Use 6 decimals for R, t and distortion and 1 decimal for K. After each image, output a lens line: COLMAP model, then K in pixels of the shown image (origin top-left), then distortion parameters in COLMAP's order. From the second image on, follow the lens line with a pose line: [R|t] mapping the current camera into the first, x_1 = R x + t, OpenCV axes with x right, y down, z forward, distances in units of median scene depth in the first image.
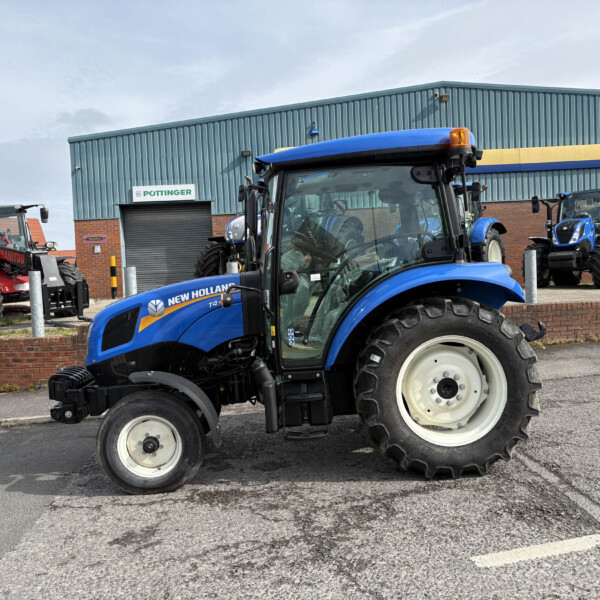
lens RADIAL K [[613.0, 0, 300.2], [0, 613.0, 300.9], [0, 0, 1]] dist [0.026290, 0.000000]
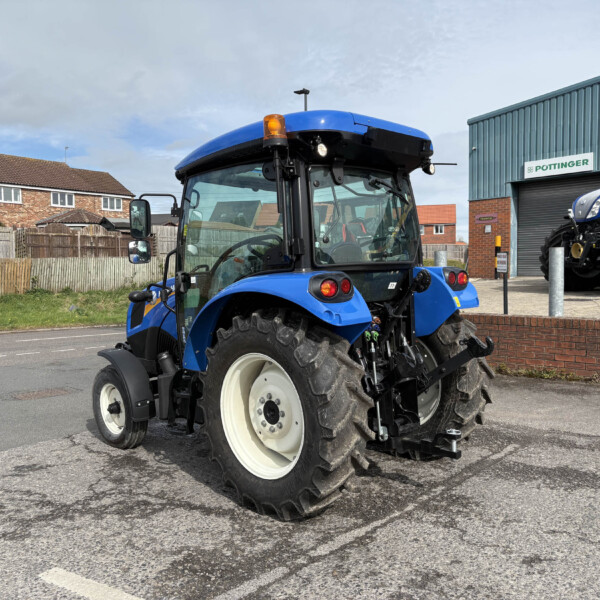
lens RADIAL K [[613.0, 0, 294.2], [0, 613.0, 299.1], [0, 0, 1]] dist [0.026290, 0.000000]
pose [[0.677282, 0.073806, -0.732012, 0.619902], [-0.044511, 0.997243, 0.059366, -0.051123], [0.734375, -0.007625, 0.678701, 0.295568]]
